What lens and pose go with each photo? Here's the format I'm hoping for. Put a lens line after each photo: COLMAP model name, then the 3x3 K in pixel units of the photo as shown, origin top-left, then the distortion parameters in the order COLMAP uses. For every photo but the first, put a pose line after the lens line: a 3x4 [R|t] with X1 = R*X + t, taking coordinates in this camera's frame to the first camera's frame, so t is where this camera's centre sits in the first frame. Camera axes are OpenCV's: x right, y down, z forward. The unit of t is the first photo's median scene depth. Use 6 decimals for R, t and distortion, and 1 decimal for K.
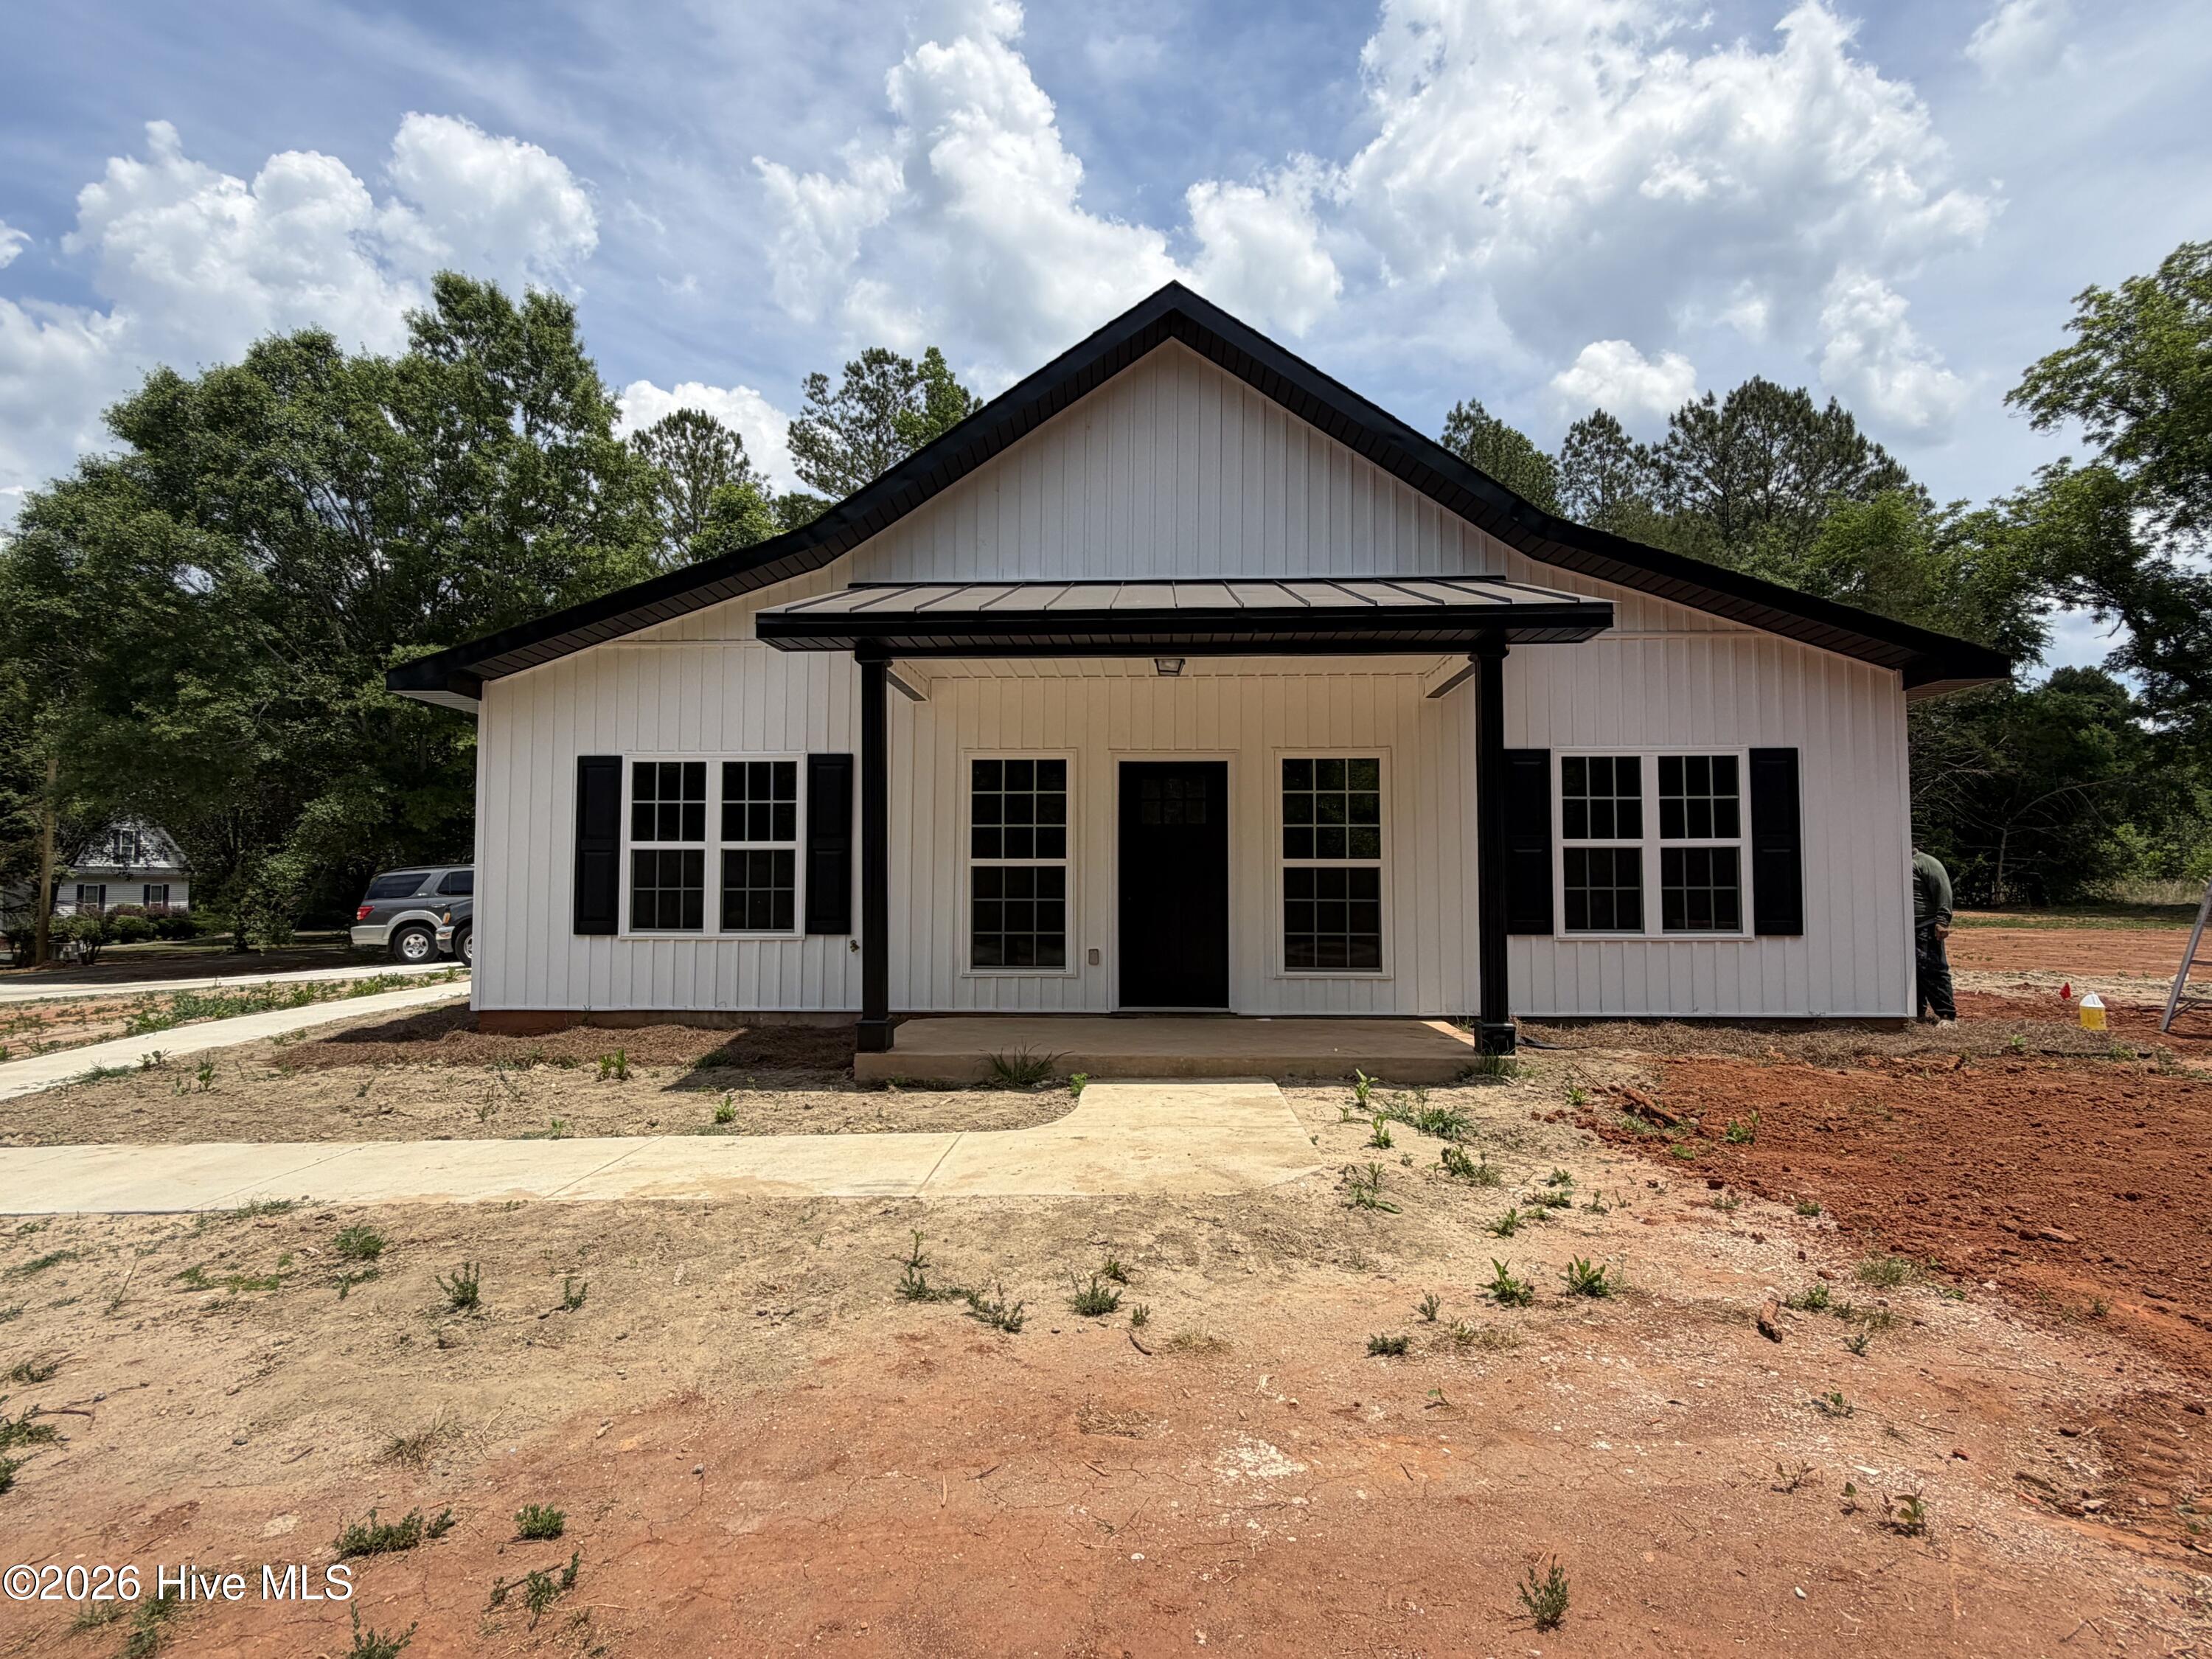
lens RADIAL K [[1172.7, 0, 1104.9], [0, 1172.7, 830.0], [0, 0, 1]] dist [-0.001089, 0.000484]
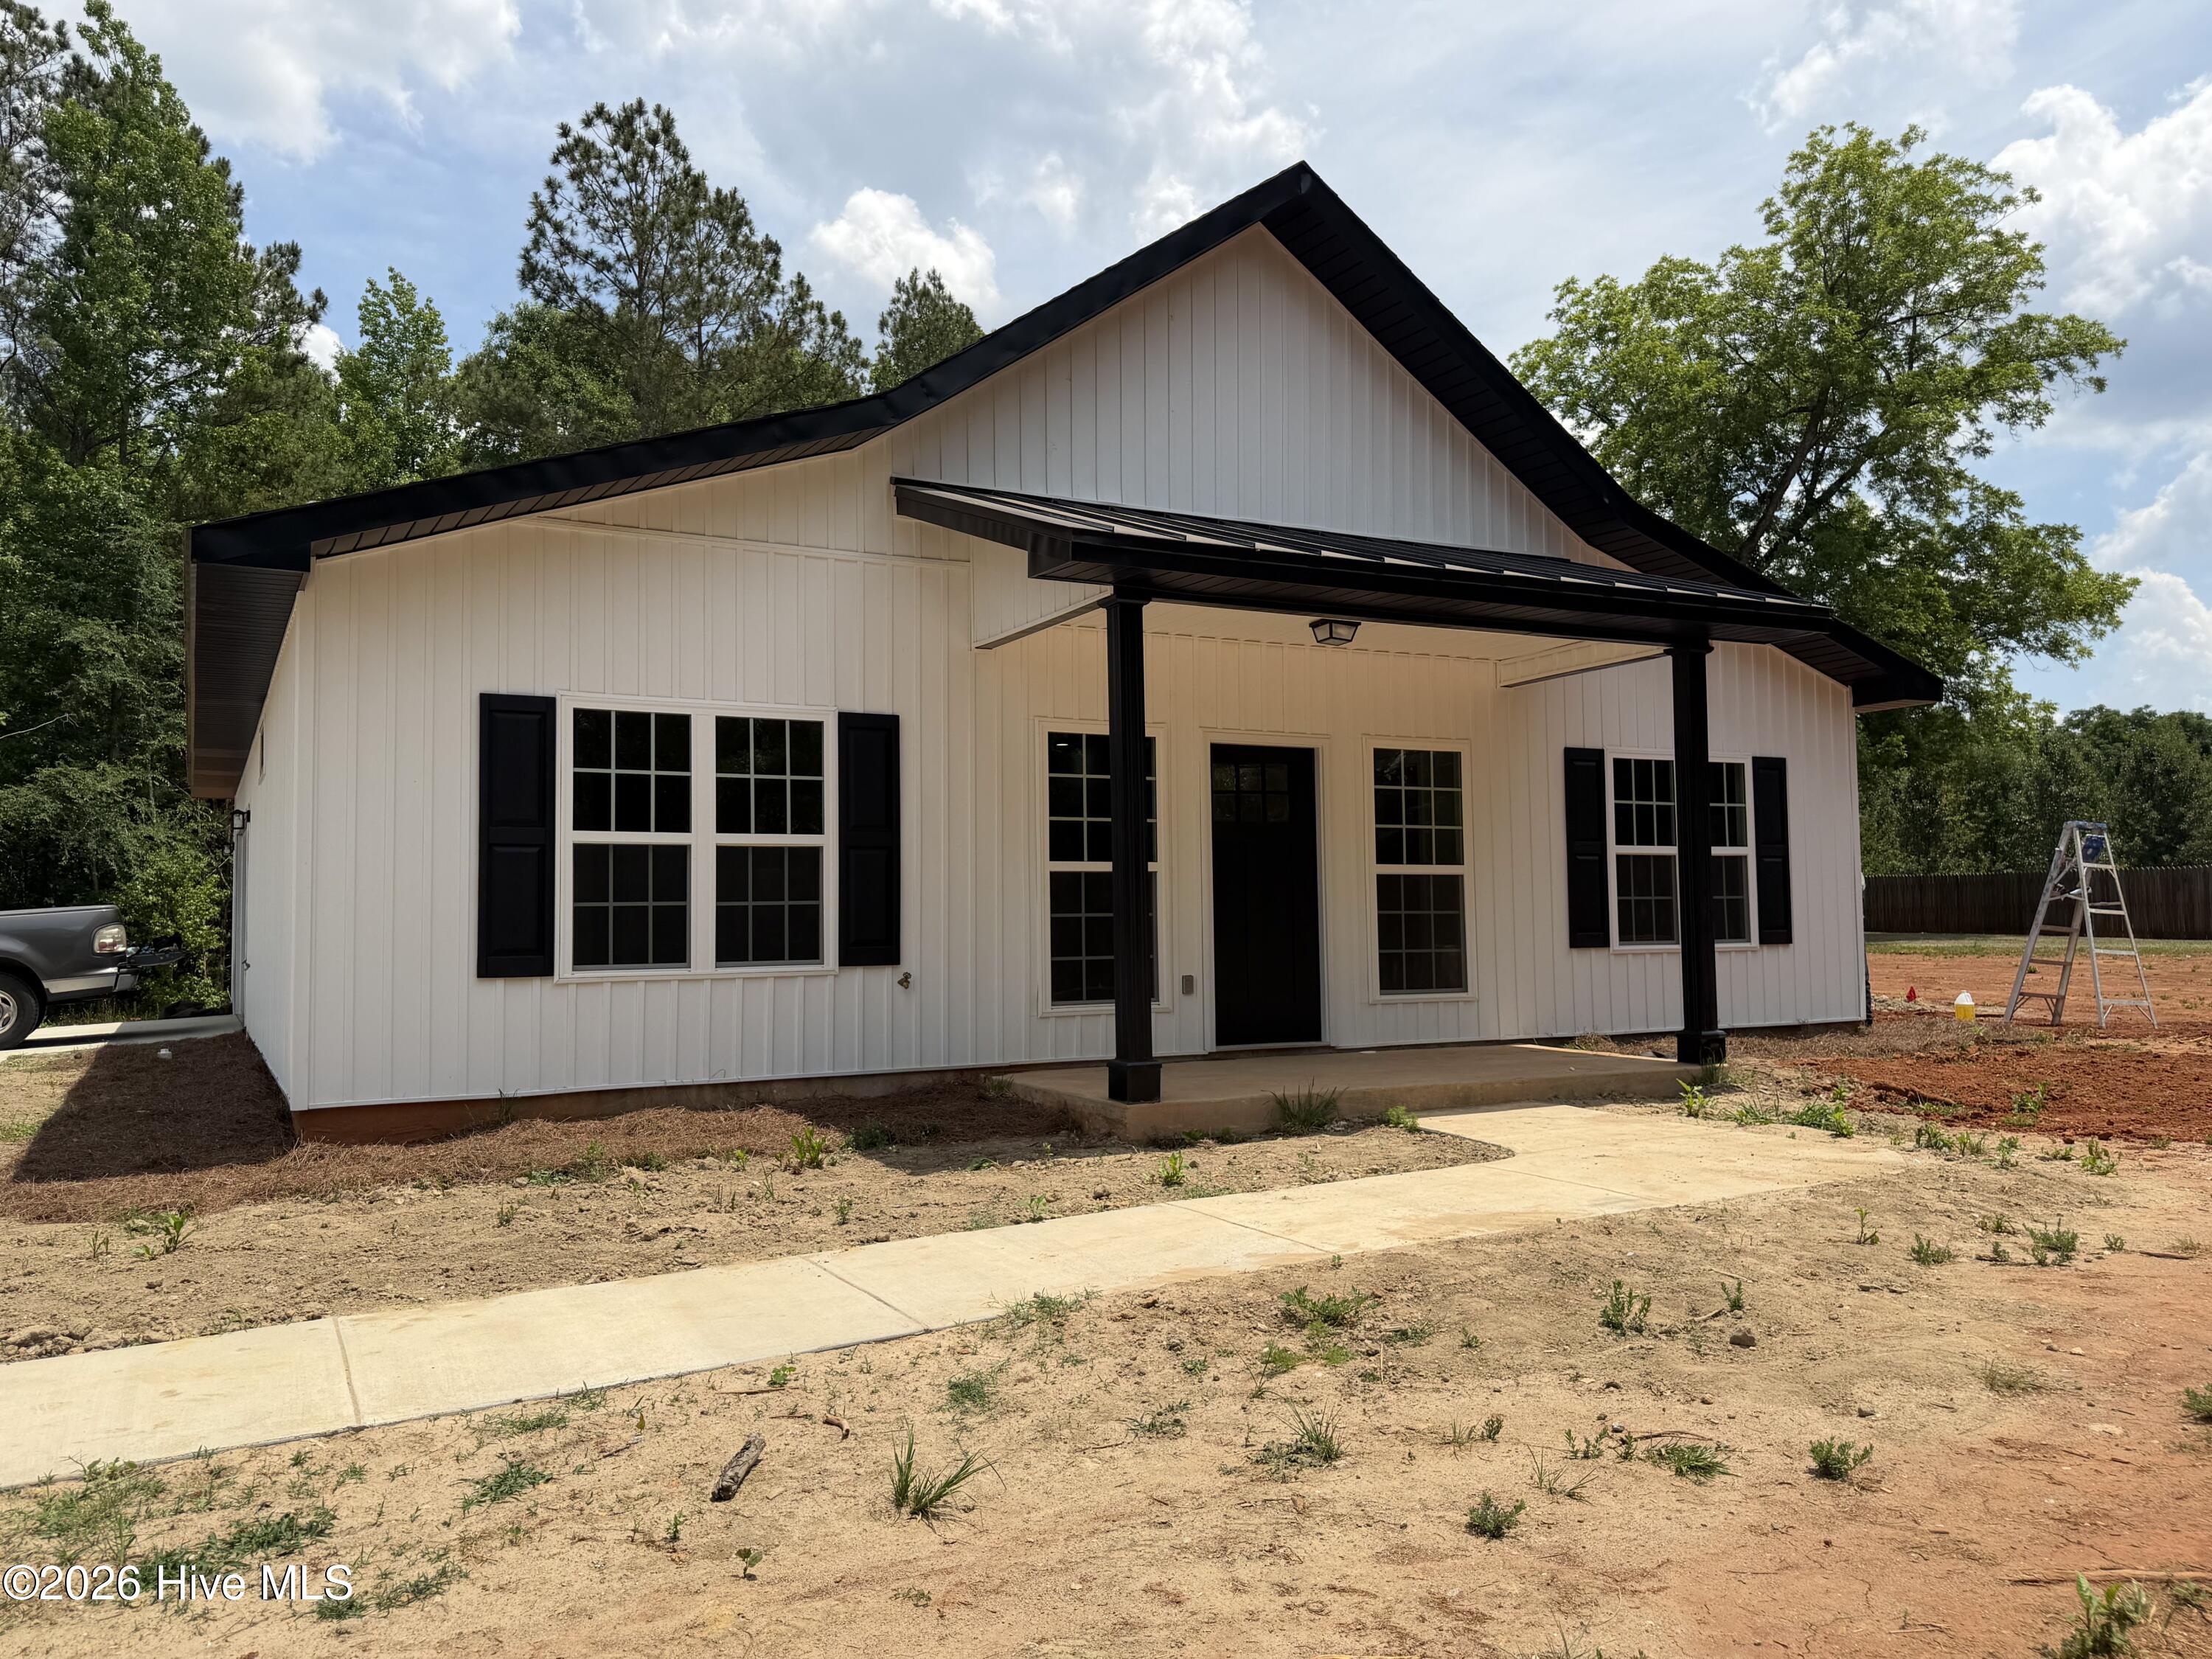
lens RADIAL K [[1674.1, 0, 1103.3], [0, 1674.1, 836.2], [0, 0, 1]] dist [0.044075, -0.005884]
pose [[0.860032, 0.015759, 0.509997, -0.632298], [-0.014109, 0.999875, -0.007104, 0.015377], [-0.510045, -0.001085, 0.860147, 0.049637]]
